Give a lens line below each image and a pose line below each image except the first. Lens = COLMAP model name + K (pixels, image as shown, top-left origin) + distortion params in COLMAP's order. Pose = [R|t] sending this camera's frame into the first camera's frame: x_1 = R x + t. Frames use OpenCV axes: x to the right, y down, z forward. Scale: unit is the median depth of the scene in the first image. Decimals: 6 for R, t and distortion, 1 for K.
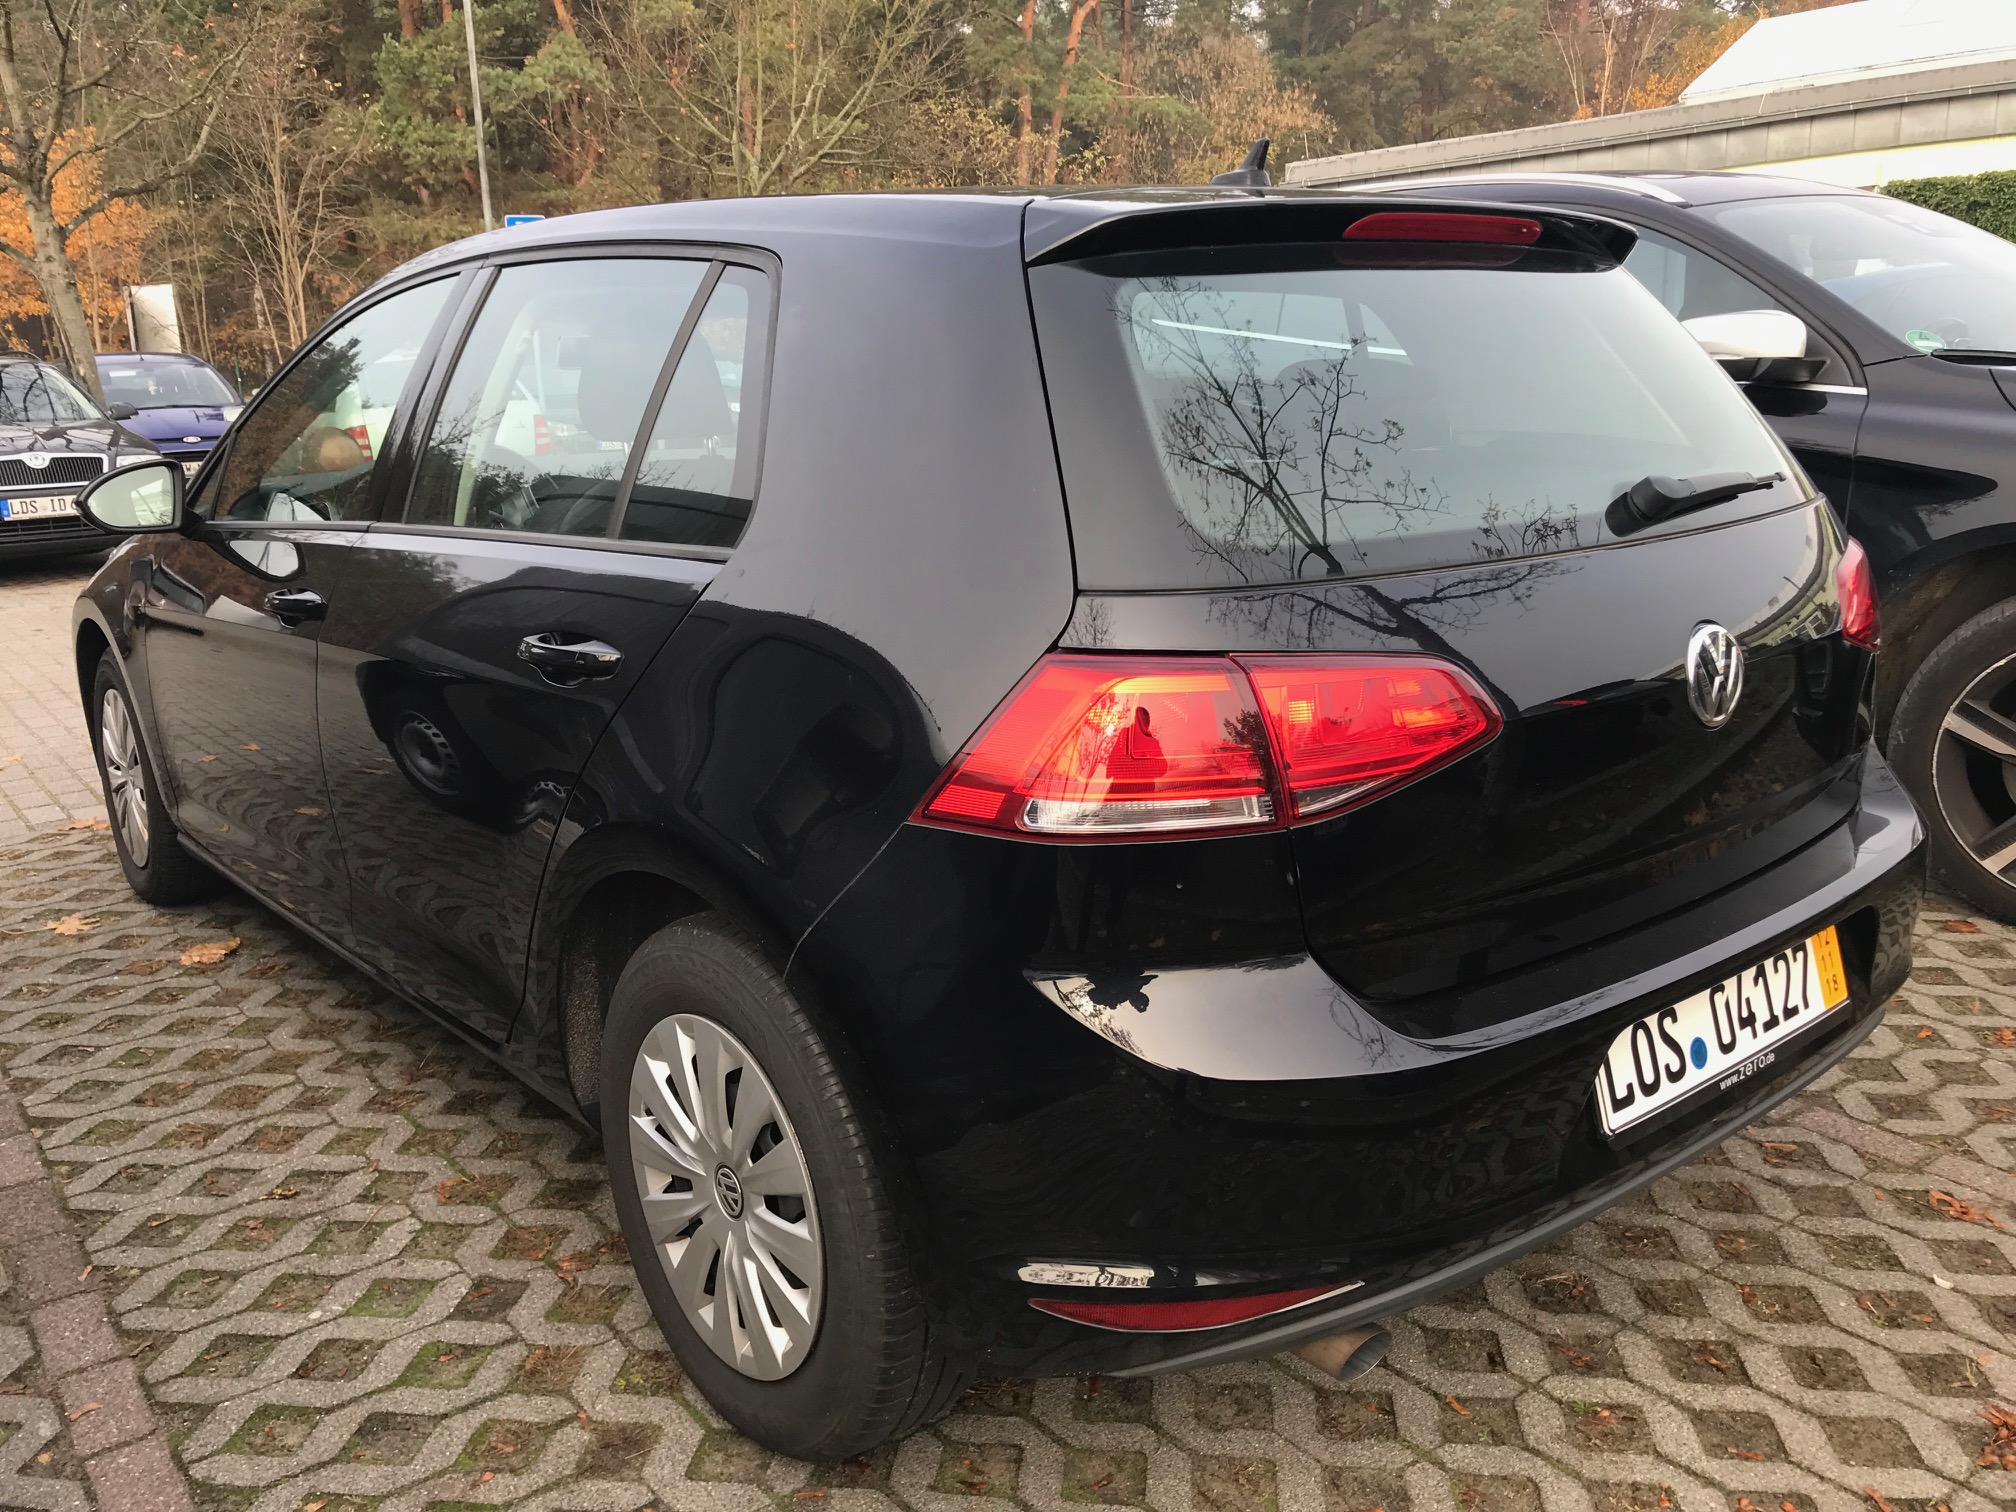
lens RADIAL K [[1676.8, 0, 1008.0], [0, 1676.8, 756.0], [0, 0, 1]] dist [0.059450, -0.084248]
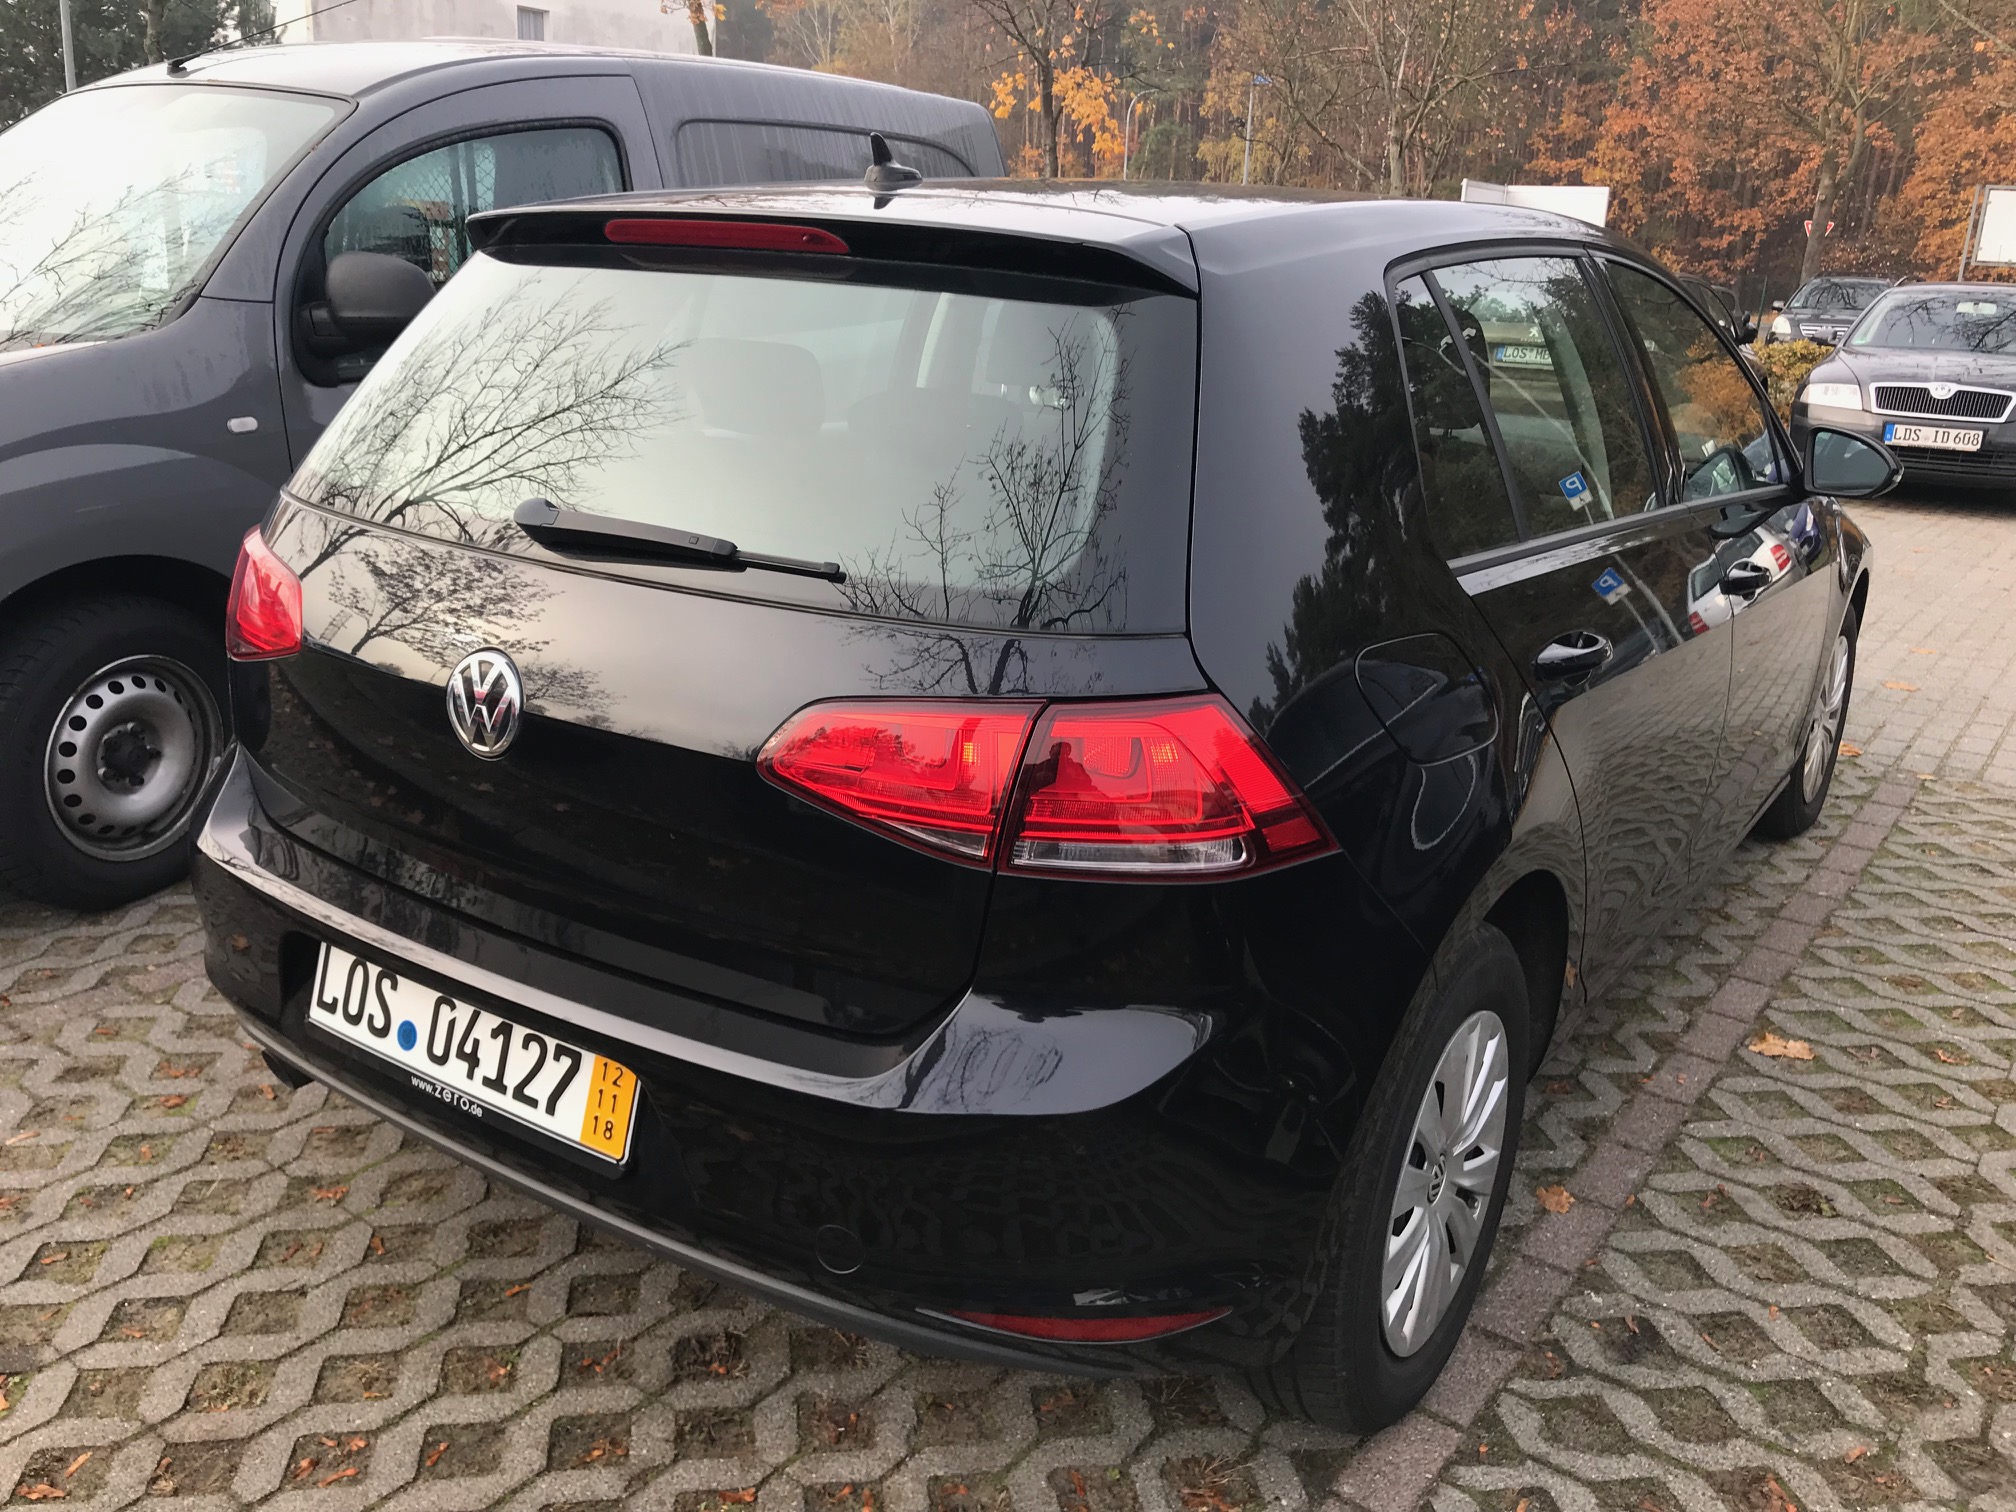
lens RADIAL K [[1676.8, 0, 1008.0], [0, 1676.8, 756.0], [0, 0, 1]] dist [0.059450, -0.084248]
pose [[0.264172, 0.318634, -0.910322, 1.291087], [-0.273718, 0.929812, 0.246024, -0.320835], [0.924820, 0.184179, 0.332846, 0.877120]]
